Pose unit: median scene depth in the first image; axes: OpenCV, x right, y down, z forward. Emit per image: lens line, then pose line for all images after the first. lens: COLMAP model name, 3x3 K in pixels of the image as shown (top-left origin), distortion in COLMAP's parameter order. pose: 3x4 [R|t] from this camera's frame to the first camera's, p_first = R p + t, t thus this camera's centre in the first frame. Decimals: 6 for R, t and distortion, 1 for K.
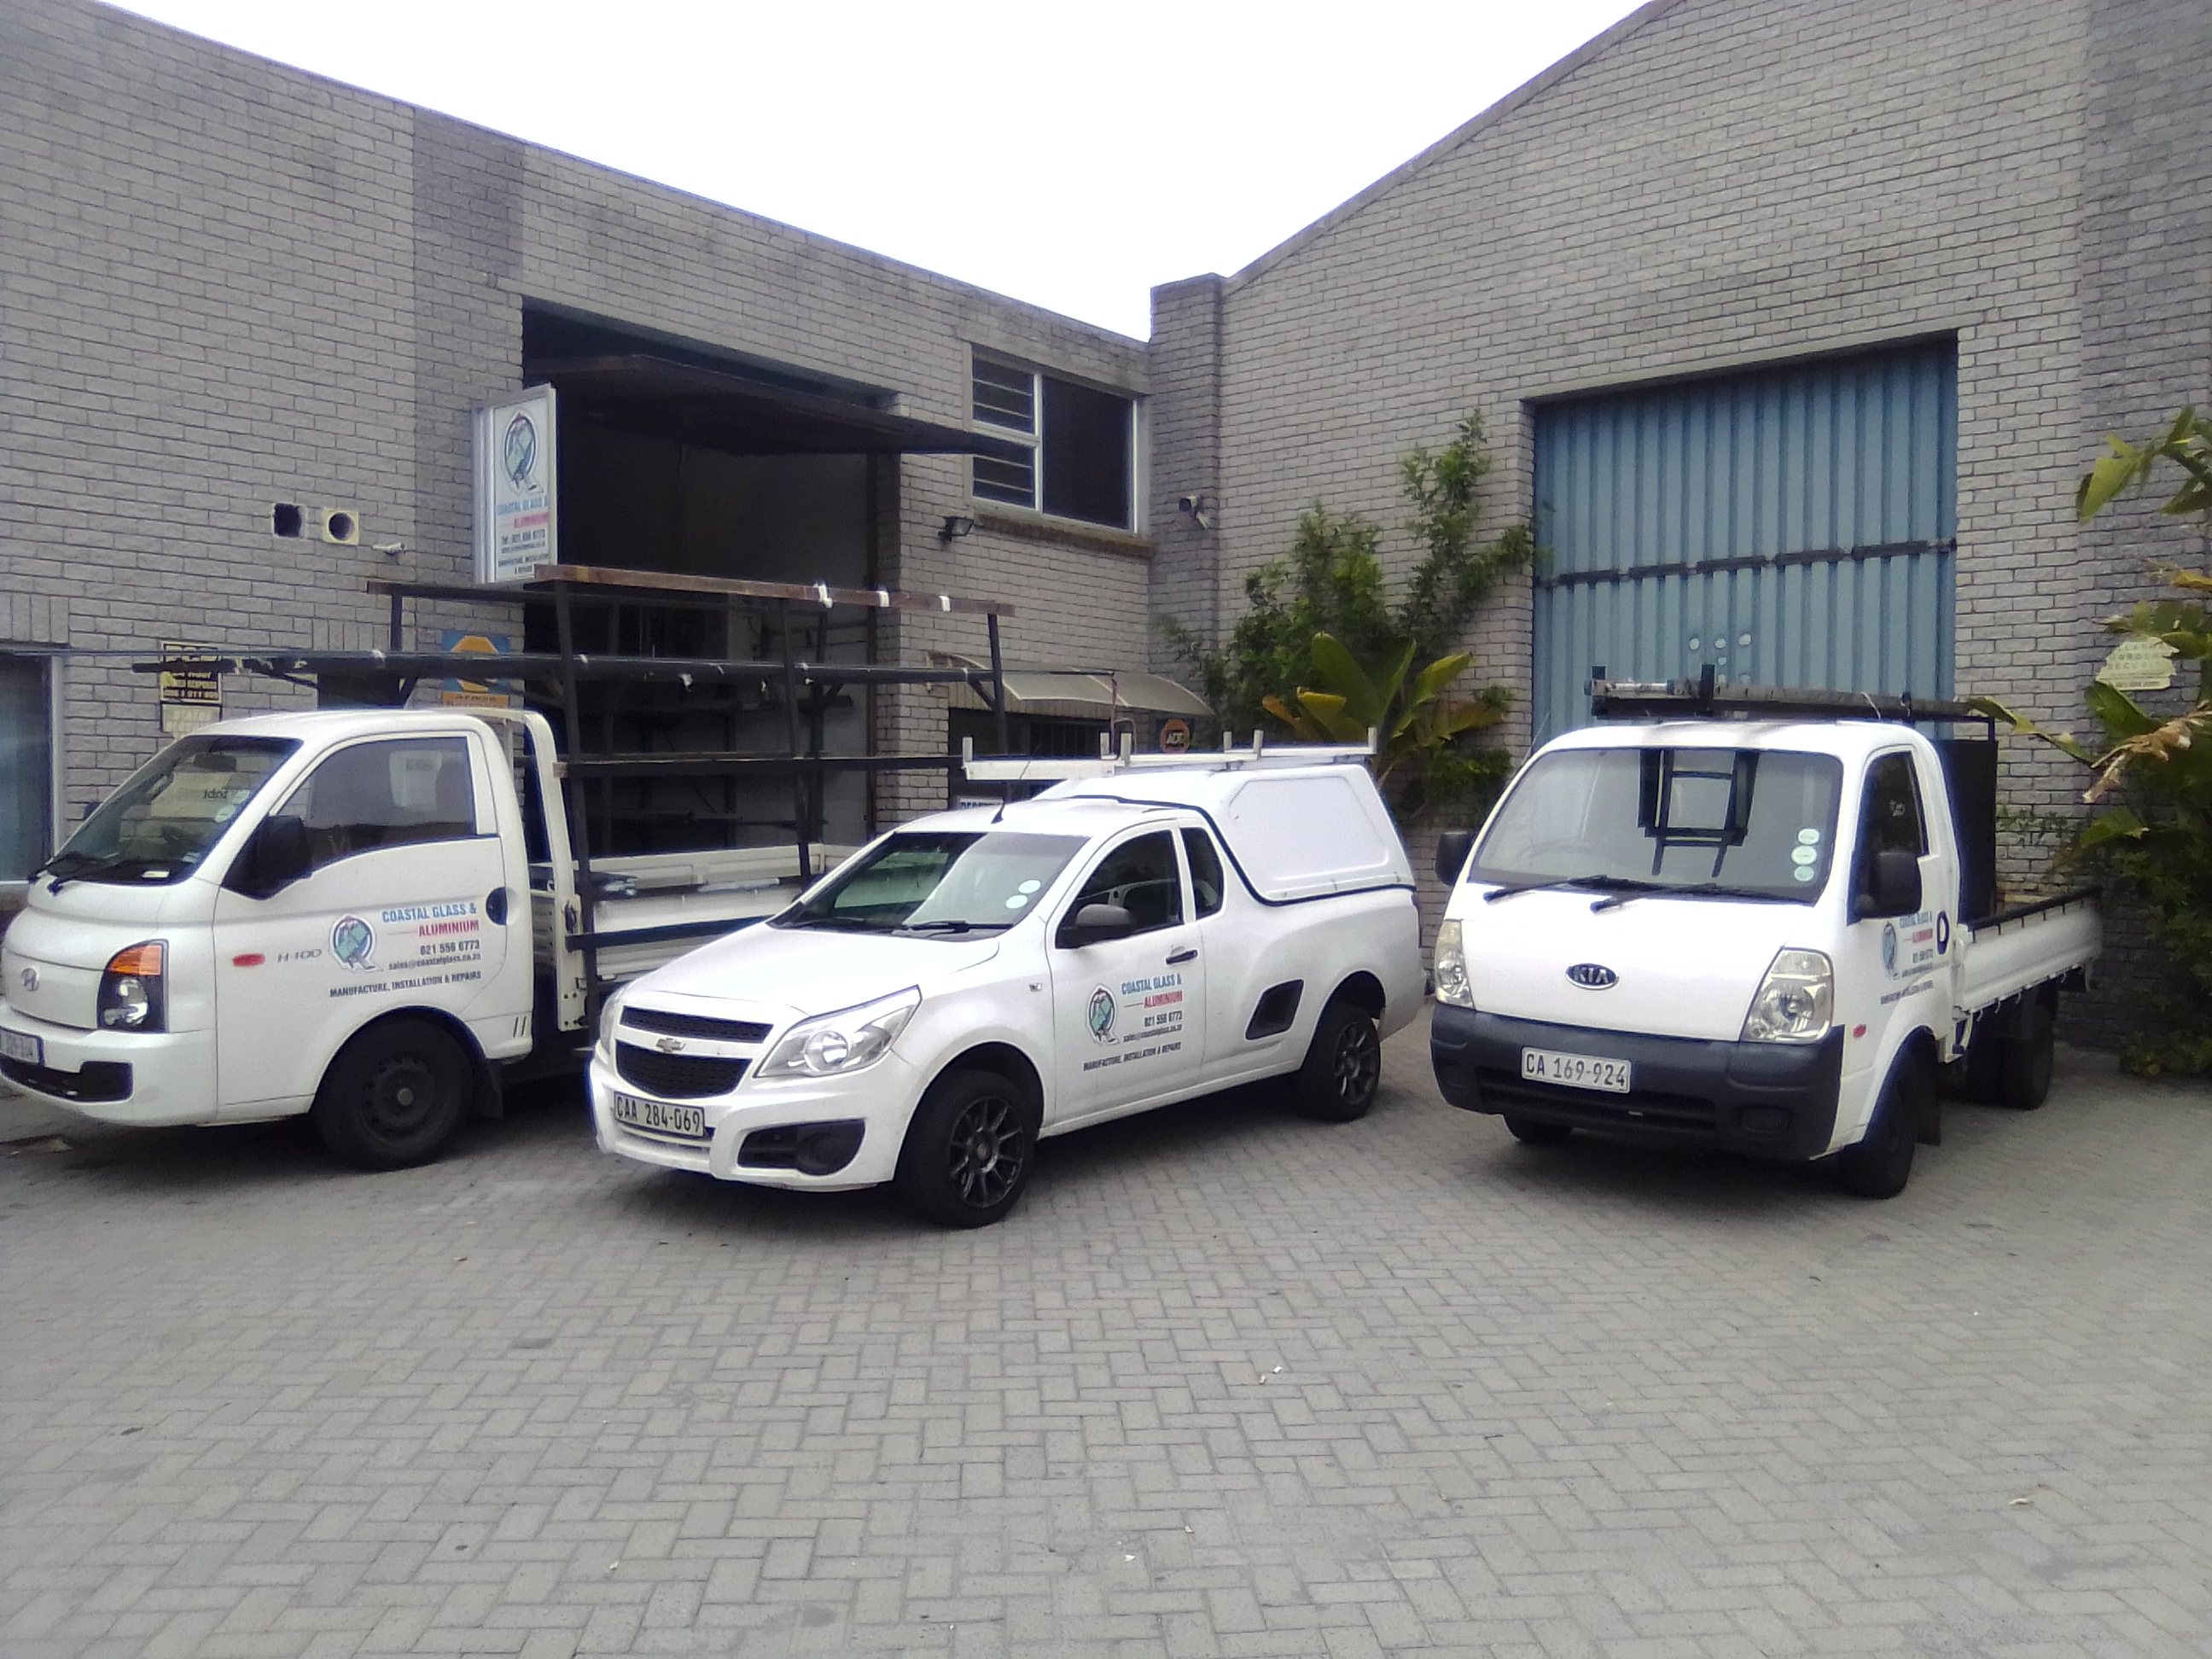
lens RADIAL K [[1788.0, 0, 1103.9], [0, 1788.0, 865.2], [0, 0, 1]] dist [0.013769, -0.062241]
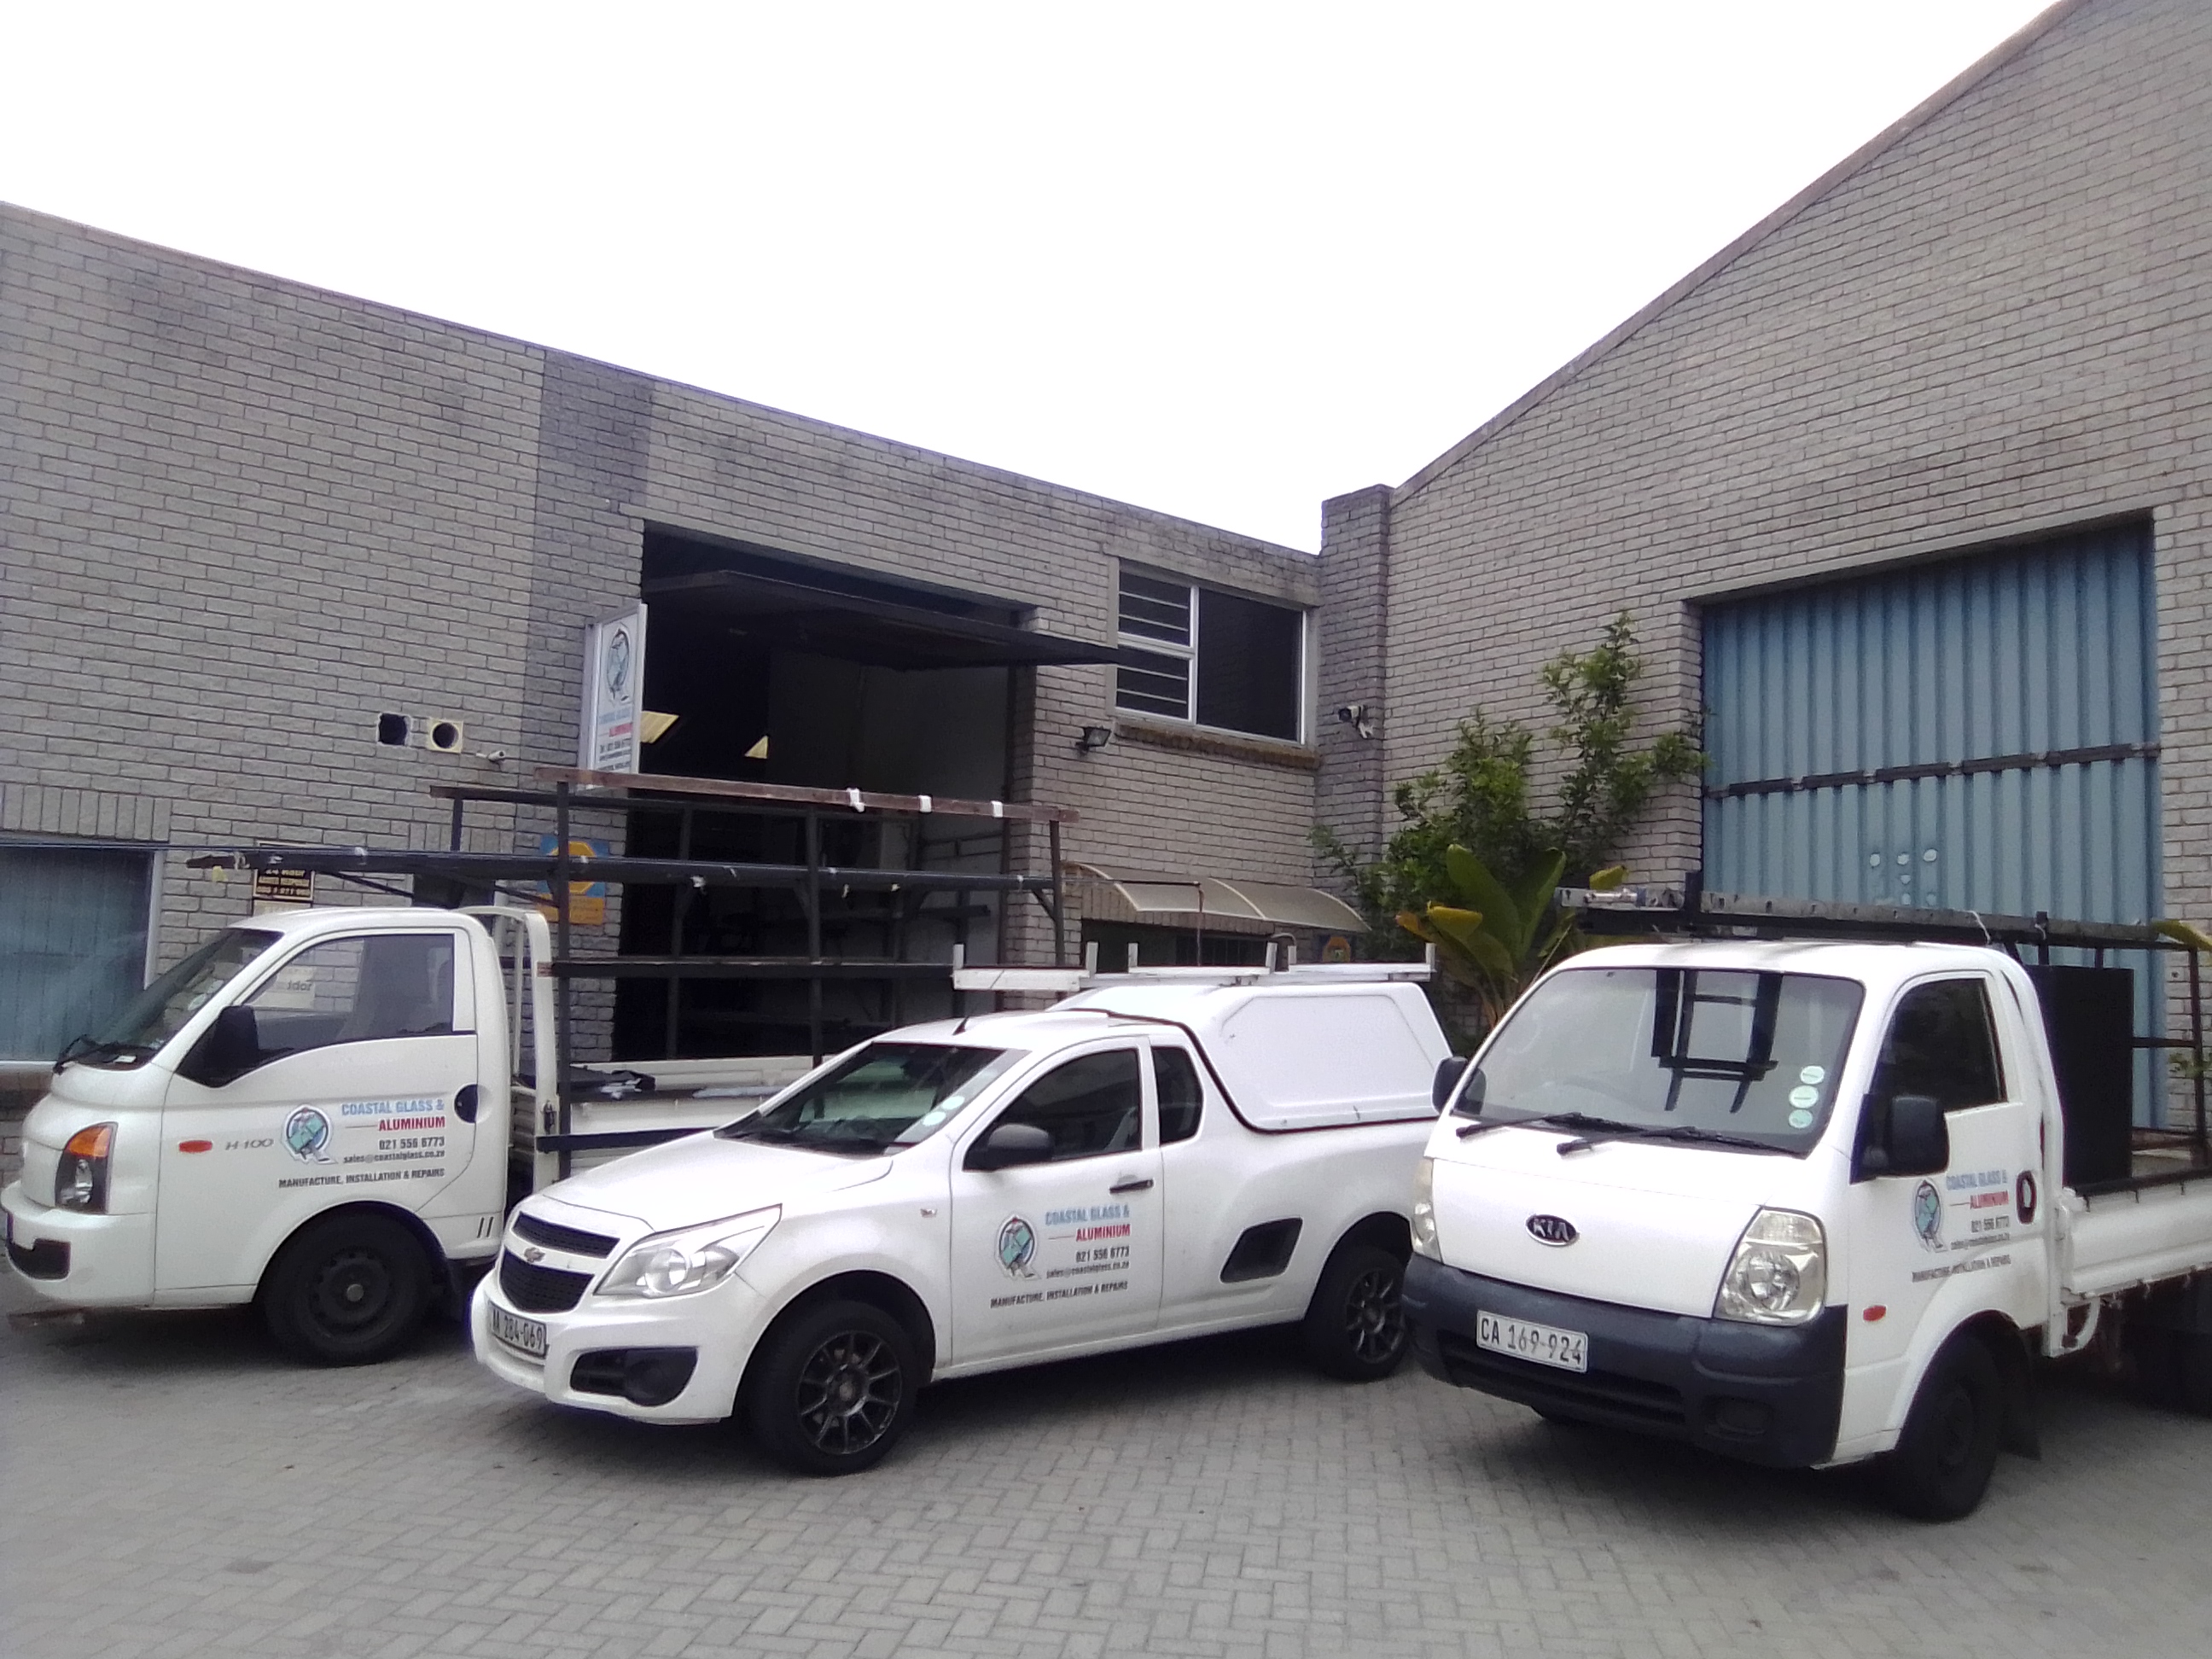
lens RADIAL K [[1749.4, 0, 1174.6], [0, 1749.4, 867.8], [0, 0, 1]] dist [0.010833, -0.045674]
pose [[0.979643, 0.008884, -0.200549, 0.180869], [-0.033496, 0.992249, -0.119666, -0.002883], [0.197931, 0.123947, 0.972348, 0.084135]]
